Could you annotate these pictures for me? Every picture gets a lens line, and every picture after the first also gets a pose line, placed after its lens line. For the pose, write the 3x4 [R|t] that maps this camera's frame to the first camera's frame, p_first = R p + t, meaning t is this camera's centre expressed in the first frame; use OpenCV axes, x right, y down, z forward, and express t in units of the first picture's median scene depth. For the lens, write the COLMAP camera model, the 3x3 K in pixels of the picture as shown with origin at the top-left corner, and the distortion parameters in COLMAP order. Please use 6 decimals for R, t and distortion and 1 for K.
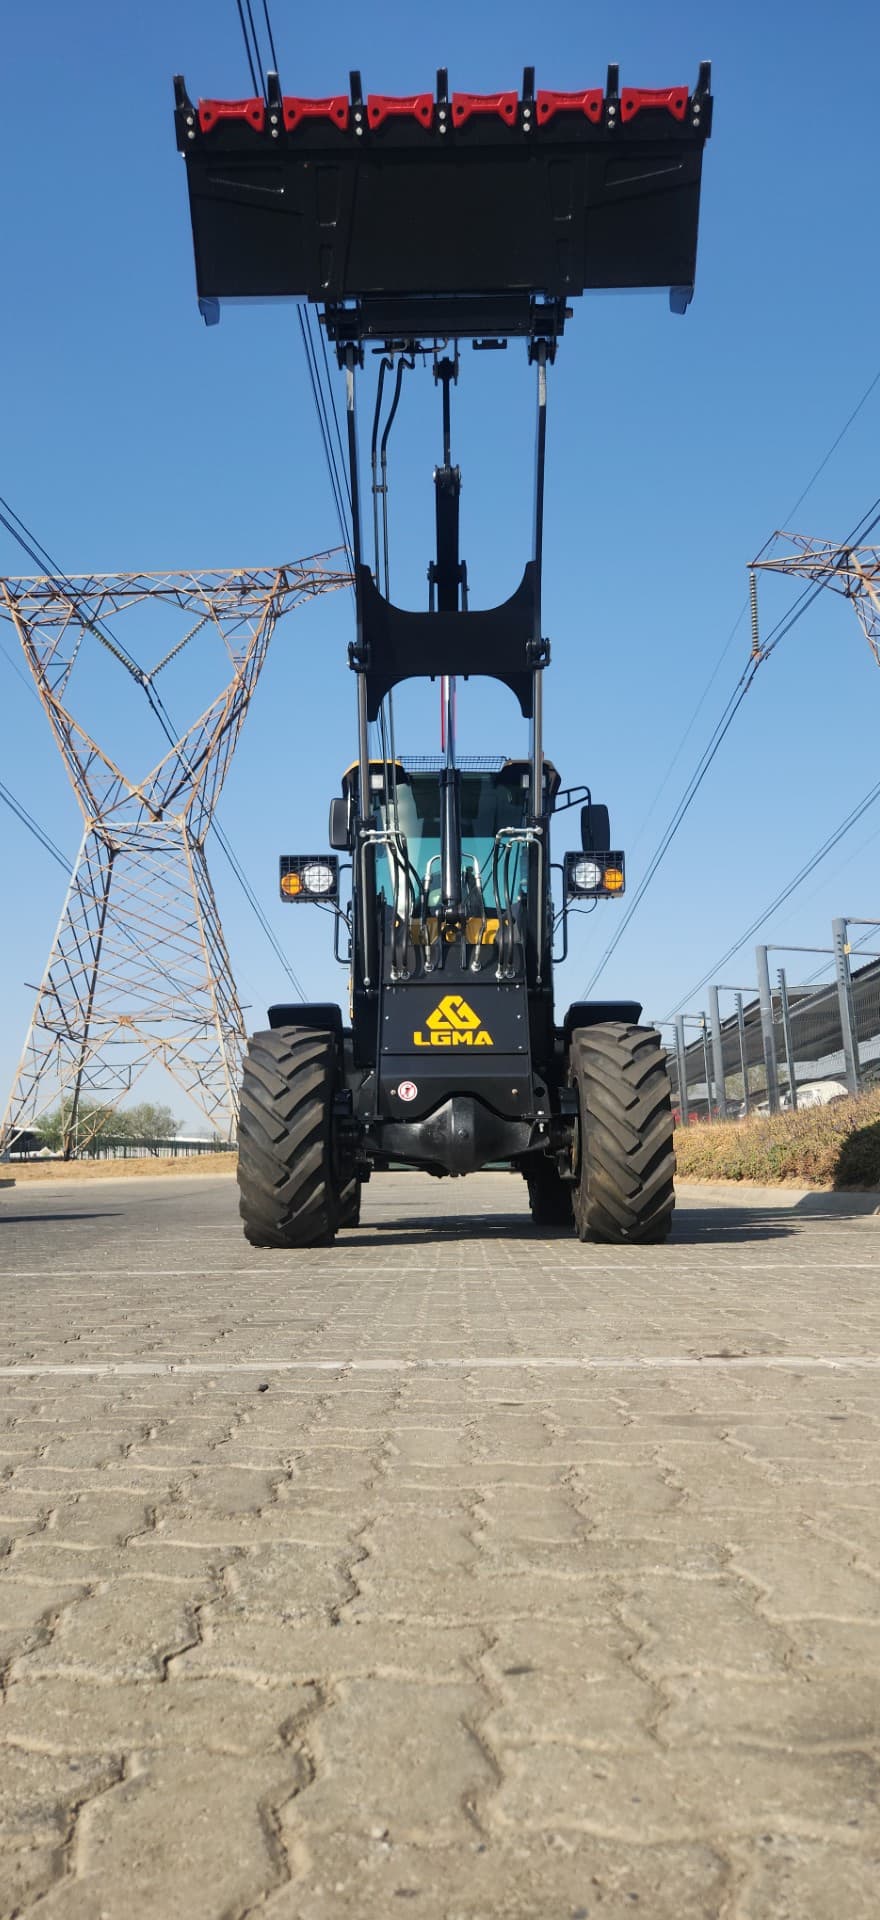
lens RADIAL K [[1305.3, 0, 441.7], [0, 1305.3, 968.5], [0, 0, 1]] dist [0.021578, 0.002092]
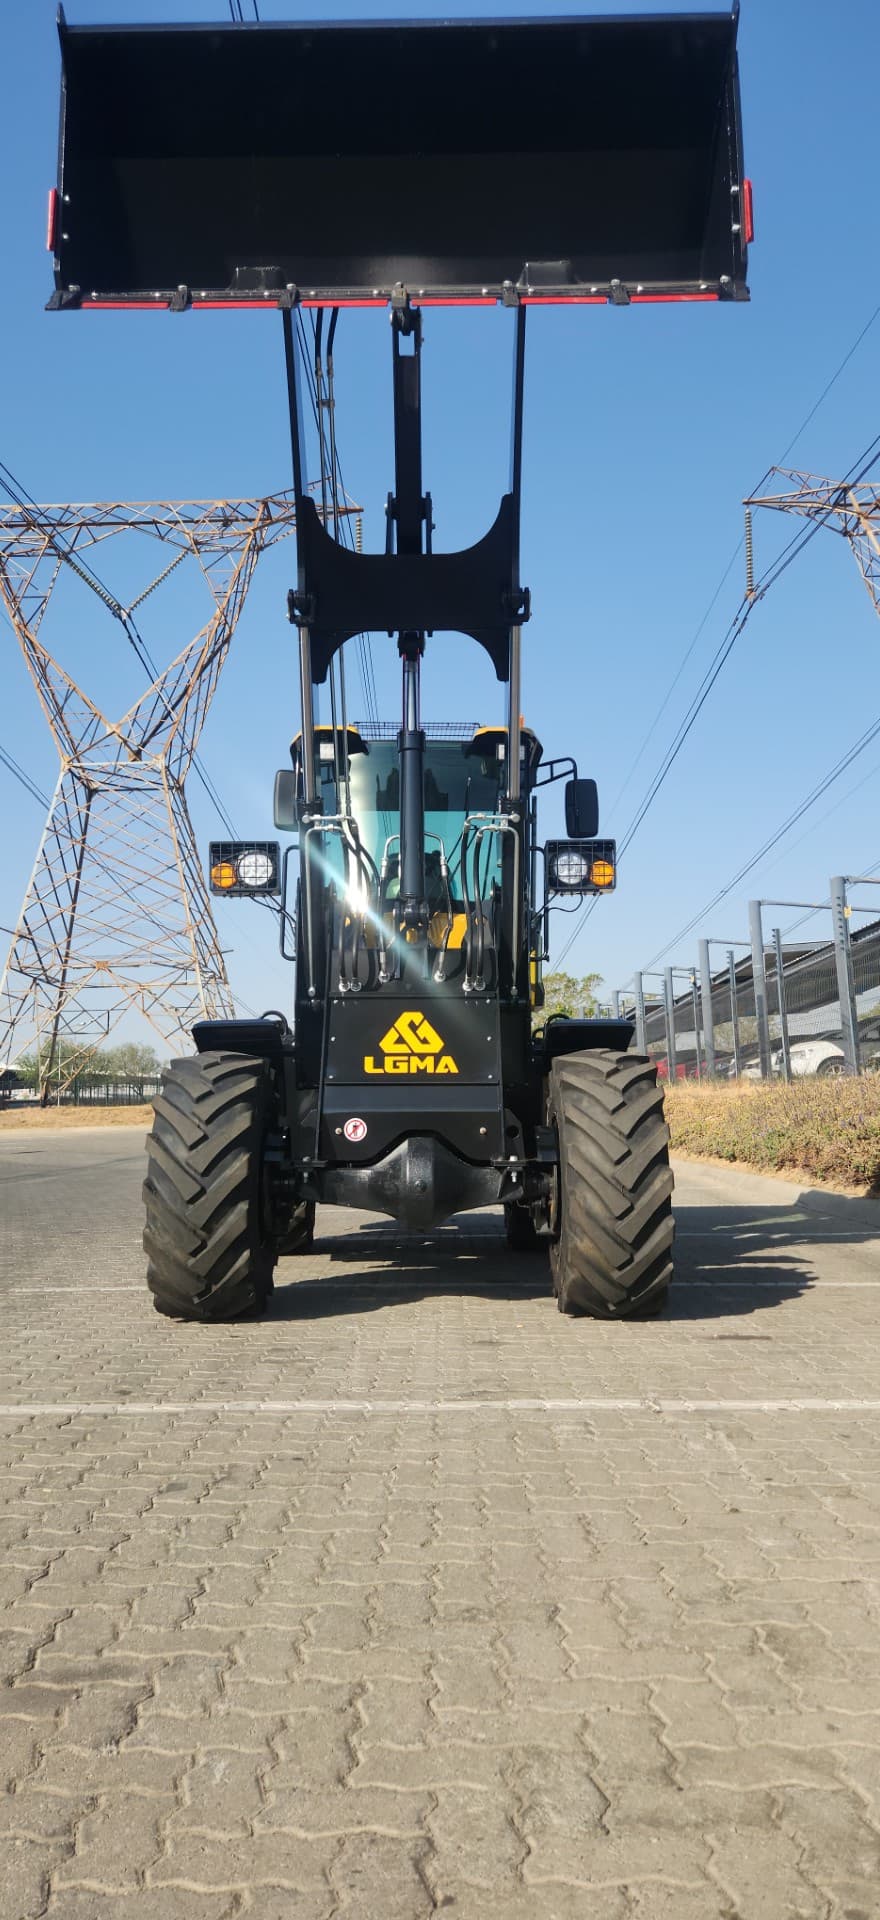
lens RADIAL K [[1305.3, 0, 447.0], [0, 1305.3, 945.3], [0, 0, 1]] dist [0.021578, 0.002092]
pose [[0.999894, 0.006220, 0.013167, 0.016592], [-0.006609, 0.999536, 0.029729, -0.039516], [-0.012976, -0.029813, 0.999471, 0.128673]]
